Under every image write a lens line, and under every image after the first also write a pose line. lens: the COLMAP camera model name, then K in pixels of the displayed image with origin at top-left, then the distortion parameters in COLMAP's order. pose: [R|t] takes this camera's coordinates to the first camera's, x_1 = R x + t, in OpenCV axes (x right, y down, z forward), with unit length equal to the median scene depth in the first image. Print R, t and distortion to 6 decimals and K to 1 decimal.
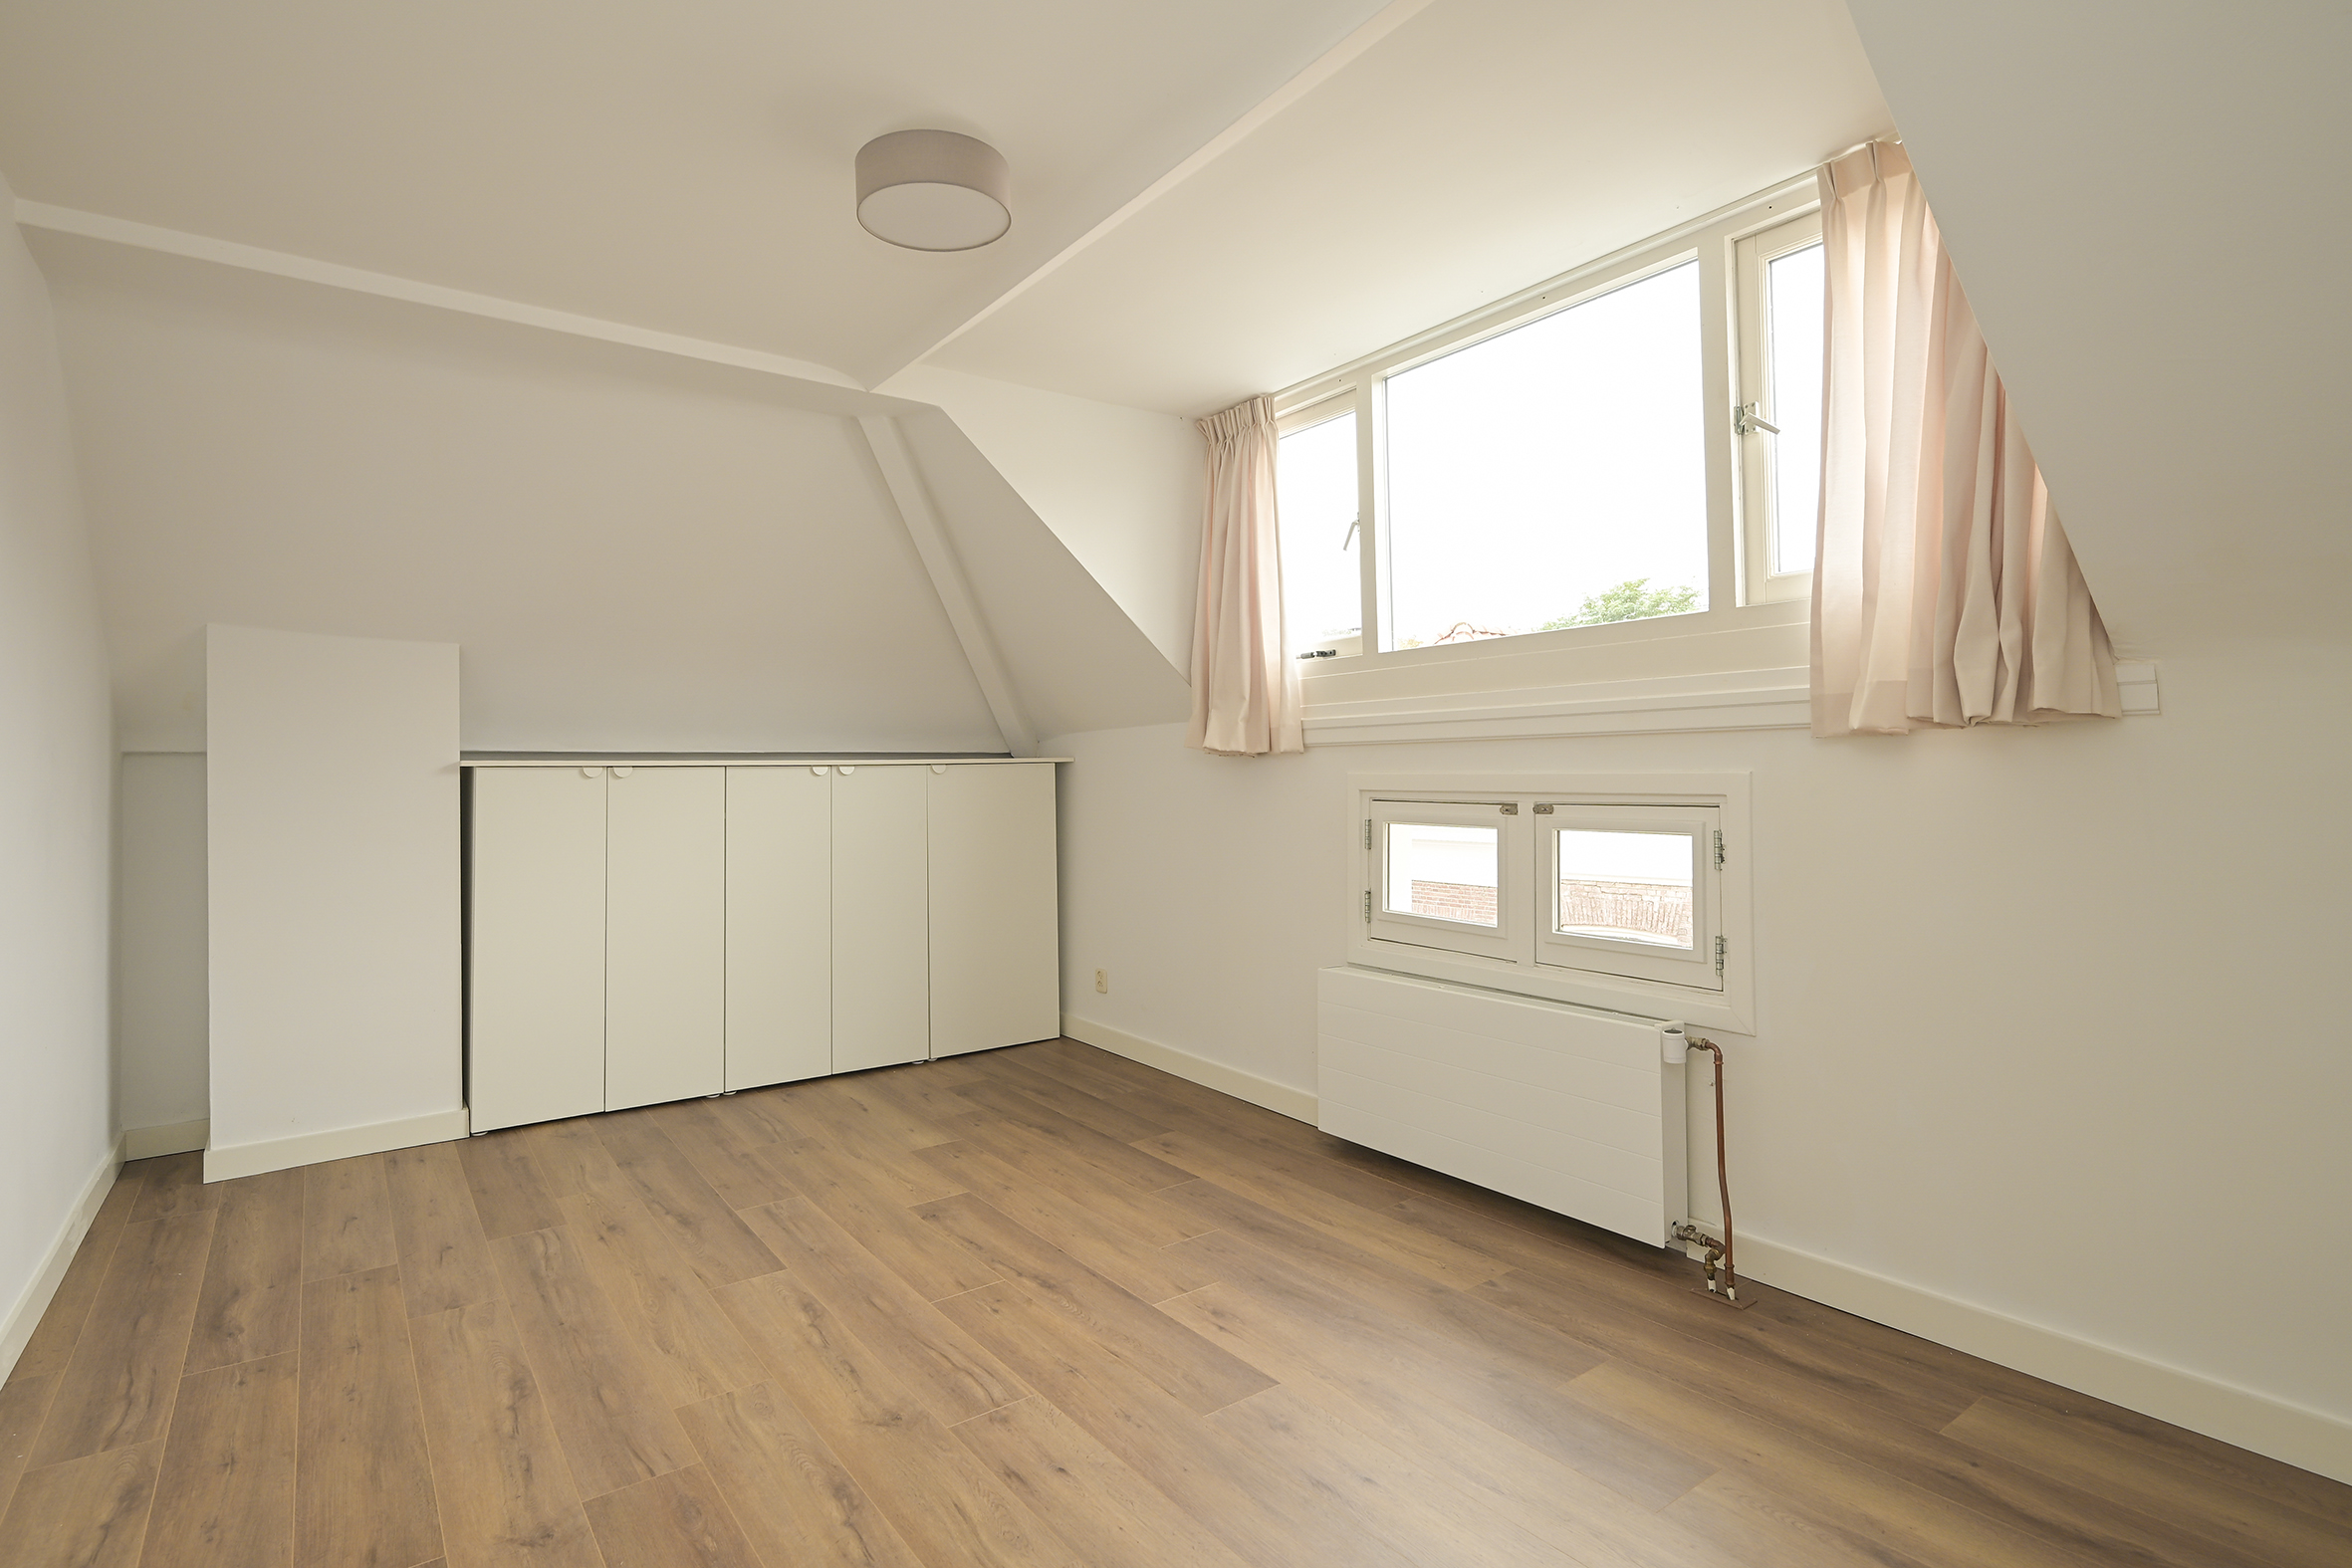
lens RADIAL K [[1137.9, 0, 1173.6], [0, 1137.9, 786.9], [0, 0, 1]] dist [0.001456, -0.000043]
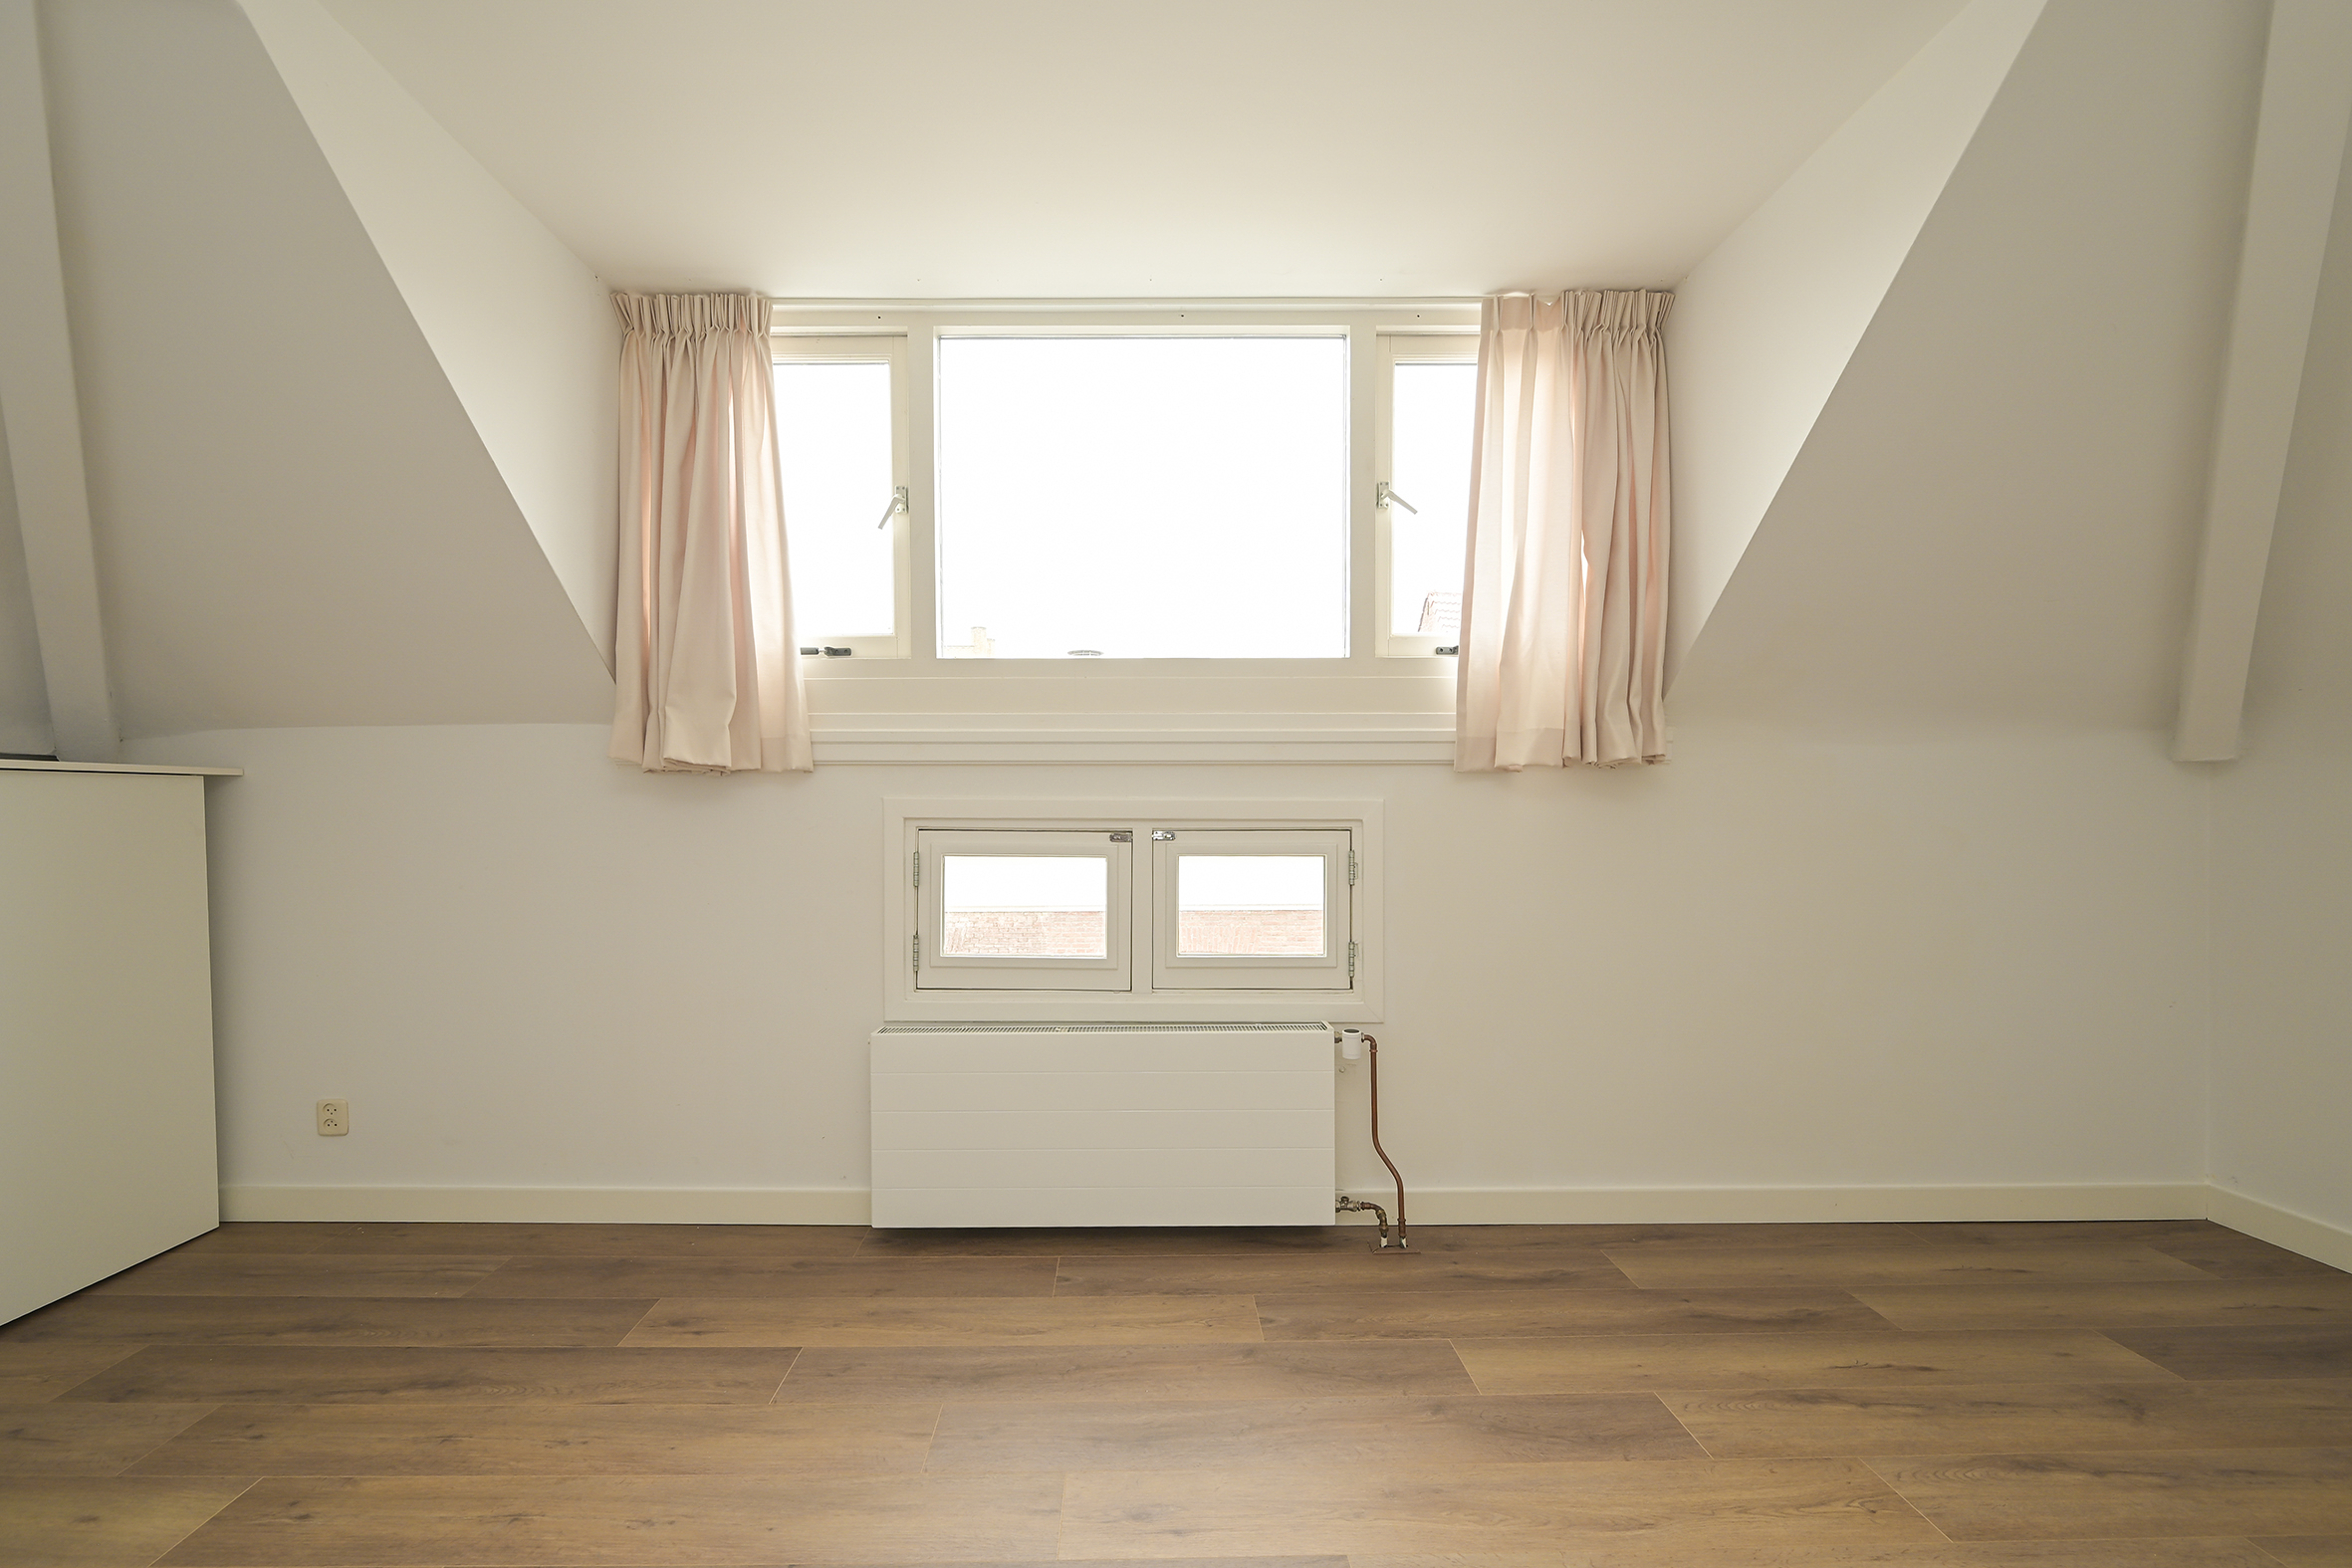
lens RADIAL K [[947.1, 0, 1171.5], [0, 947.1, 859.7], [0, 0, 1]] dist [0.002240, 0.000335]
pose [[0.592974, -0.029331, 0.804687, -0.334021], [0.002042, 0.999388, 0.034923, 0.011182], [-0.805219, -0.019065, 0.592671, 0.482287]]
